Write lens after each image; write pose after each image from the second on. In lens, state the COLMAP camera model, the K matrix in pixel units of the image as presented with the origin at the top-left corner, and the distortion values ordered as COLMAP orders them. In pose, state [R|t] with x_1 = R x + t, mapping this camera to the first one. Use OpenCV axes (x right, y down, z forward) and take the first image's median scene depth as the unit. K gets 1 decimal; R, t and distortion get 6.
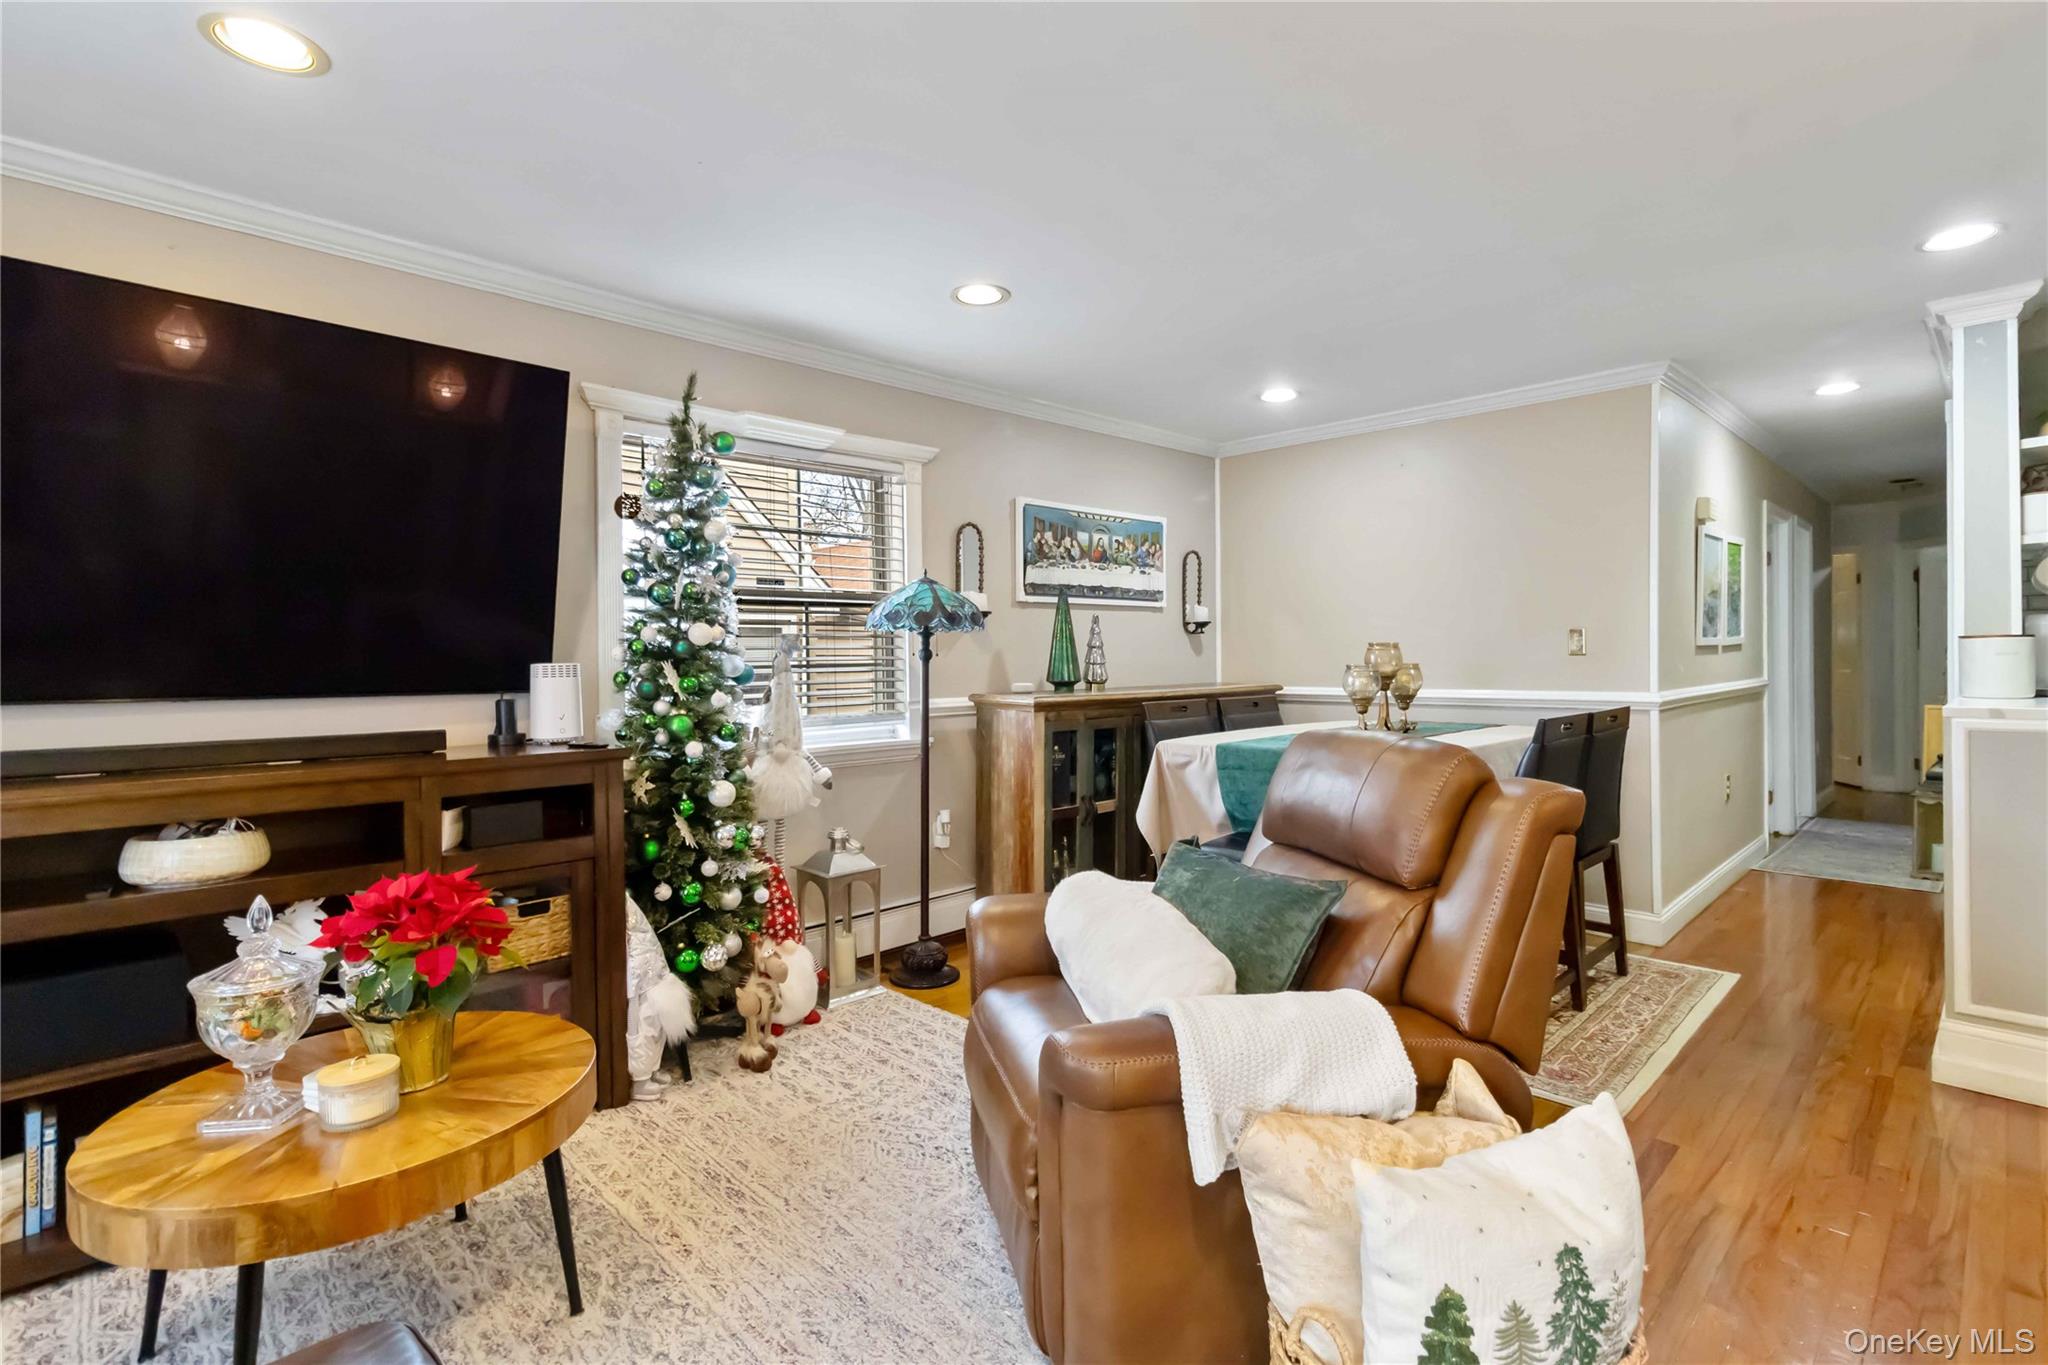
lens RADIAL K [[959.9, 0, 1030.2], [0, 959.9, 667.4], [0, 0, 1]] dist [0.002902, 0.001259]
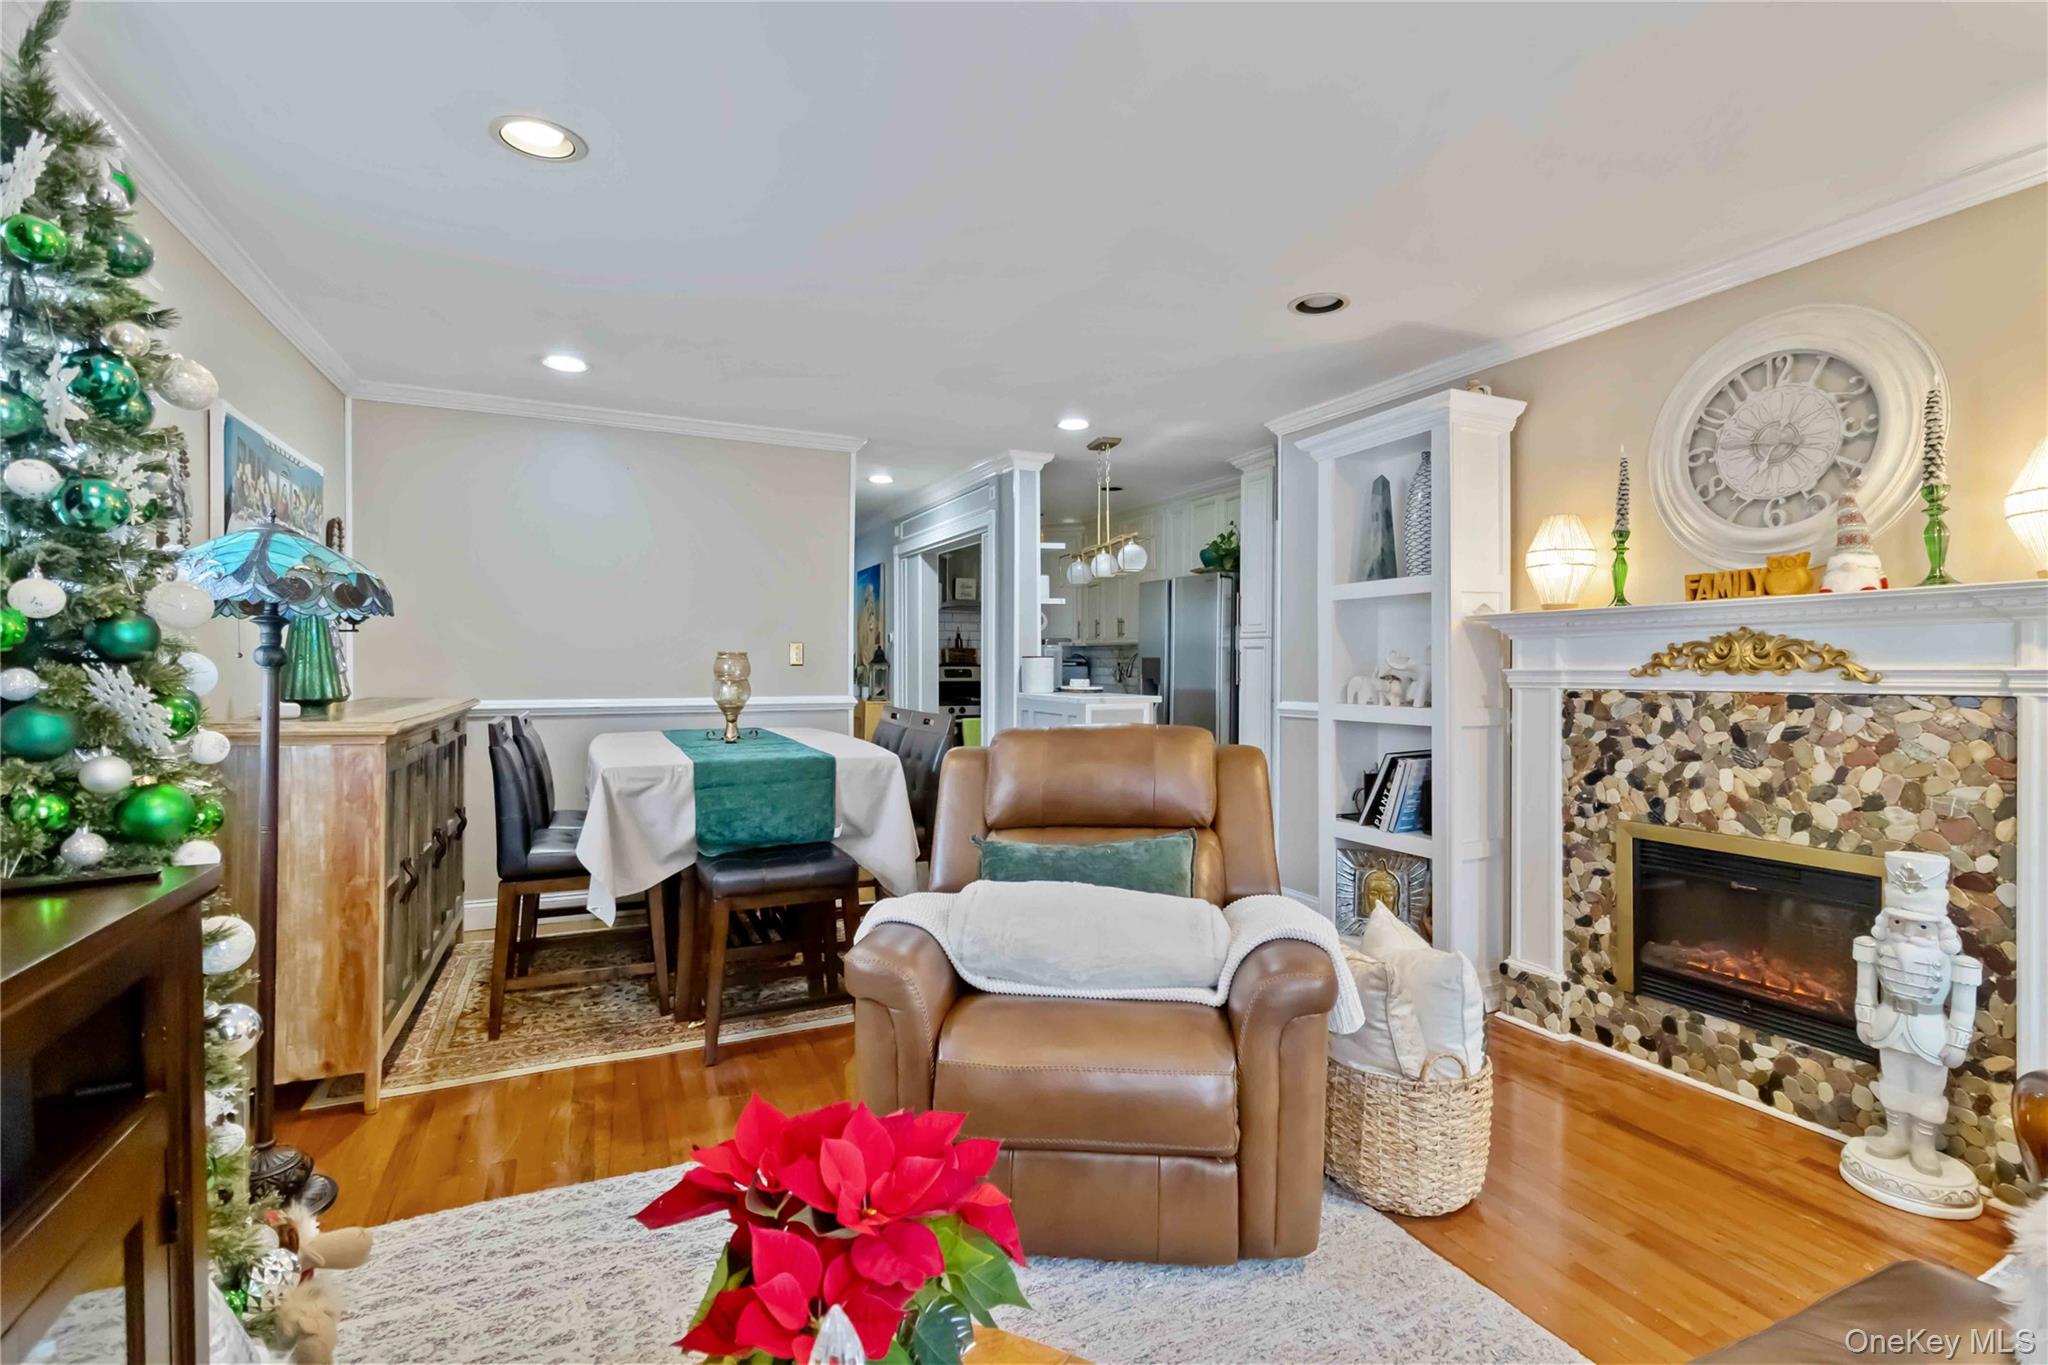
lens RADIAL K [[959.9, 0, 1042.2], [0, 959.9, 685.0], [0, 0, 1]] dist [0.002902, 0.001259]
pose [[0.329076, -0.011642, 0.944232, -0.414115], [0.004316, 0.999932, 0.010825, -0.000300], [-0.944294, 0.000513, 0.329104, 0.300322]]
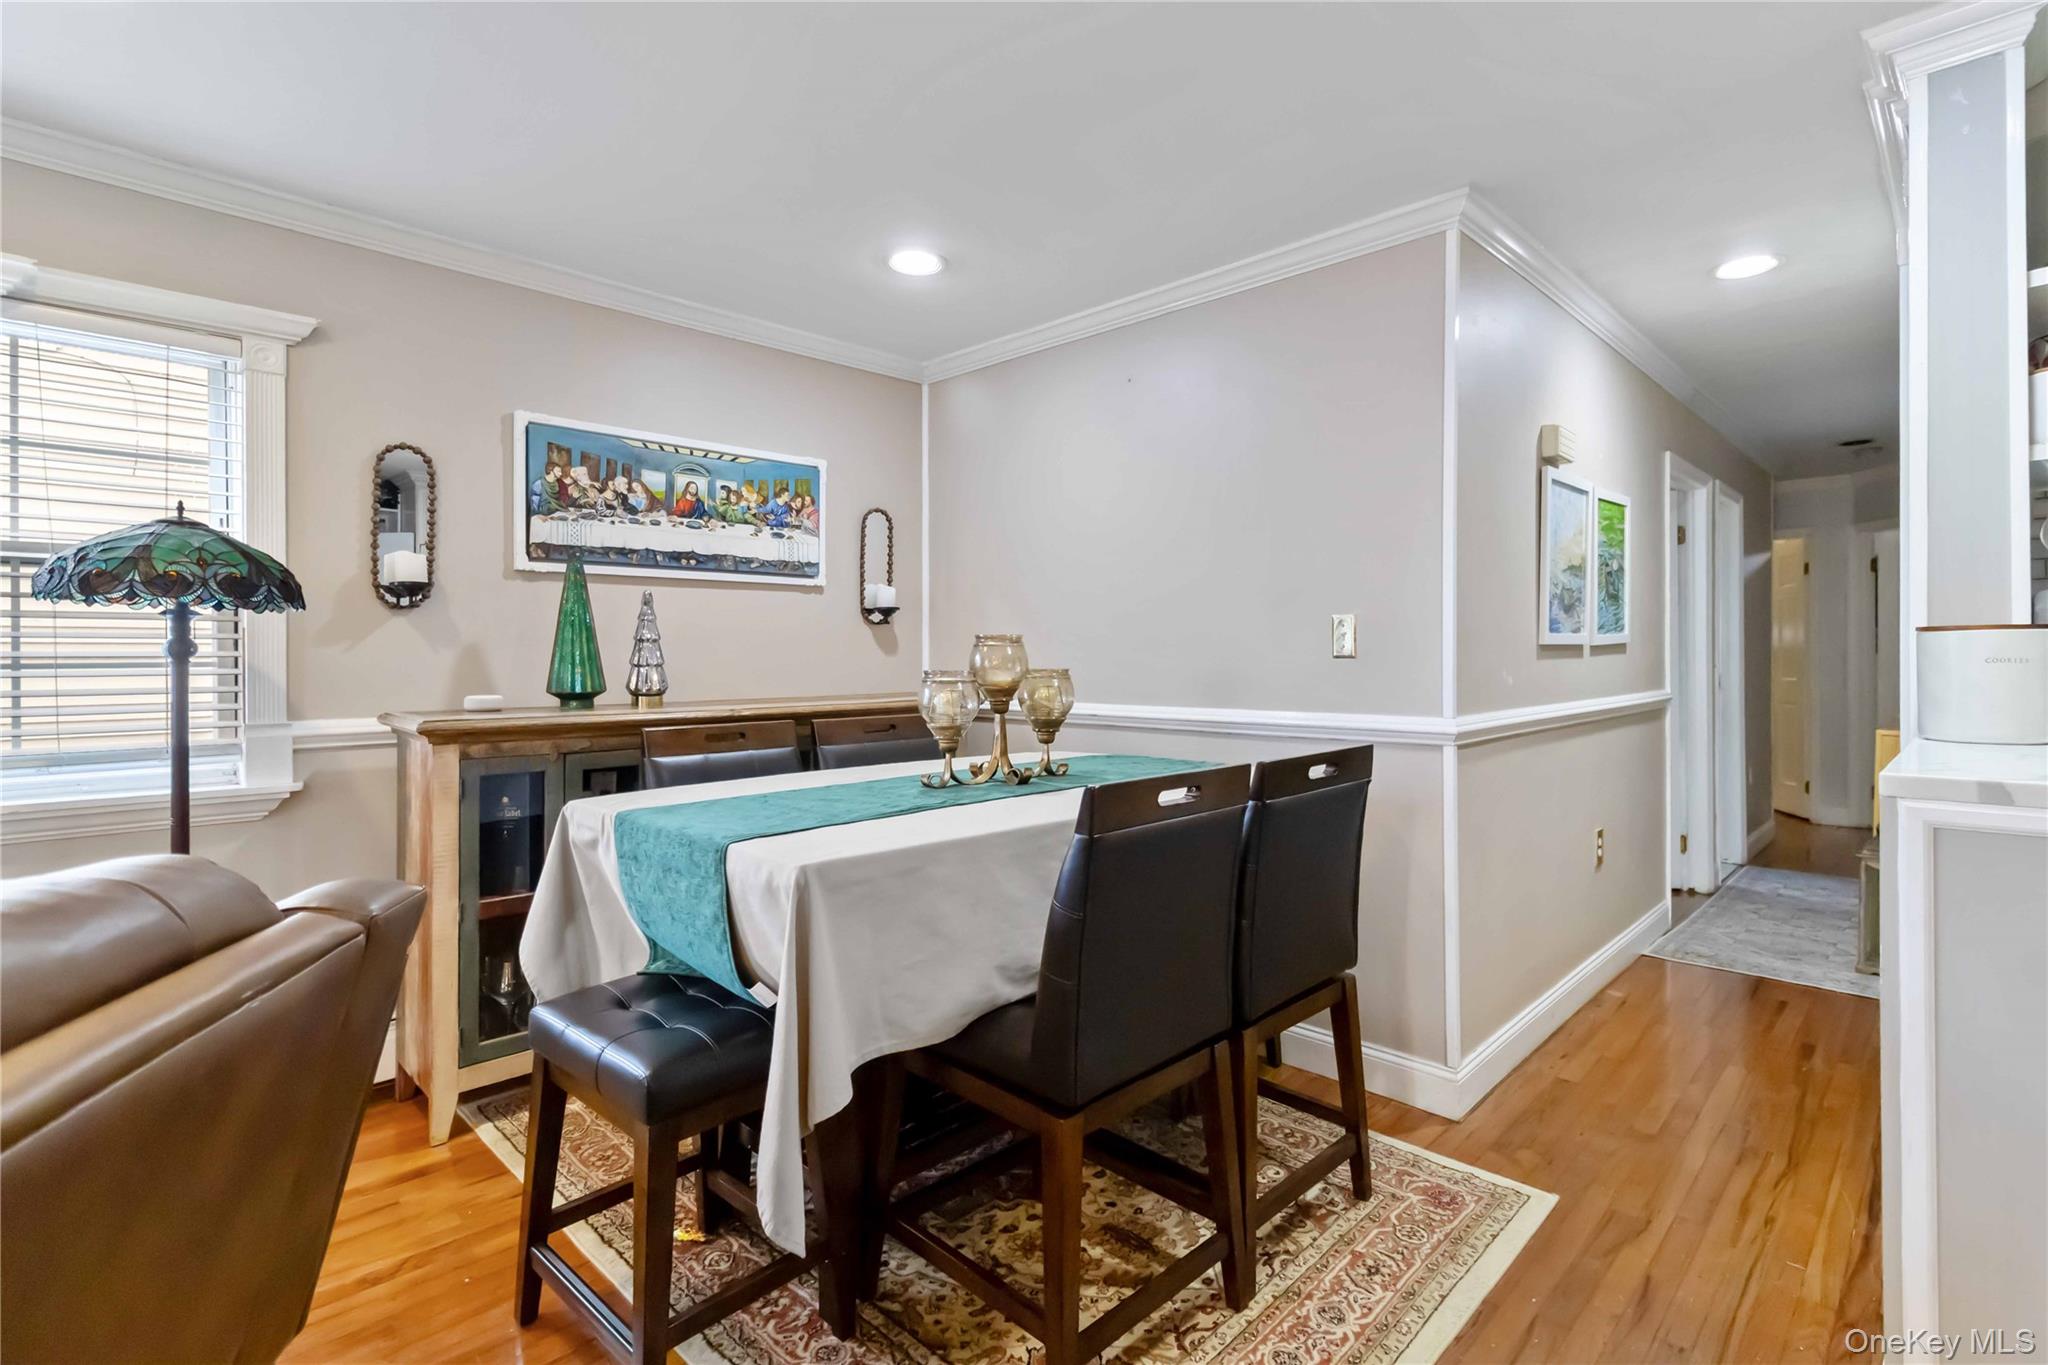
lens RADIAL K [[959.9, 0, 1033.4], [0, 959.9, 662.0], [0, 0, 1]] dist [0.002902, 0.001259]
pose [[0.999792, 0.006786, 0.019247, 0.324108], [-0.006681, 0.999963, -0.005505, -0.004480], [-0.019283, 0.005375, 0.999800, 0.332361]]
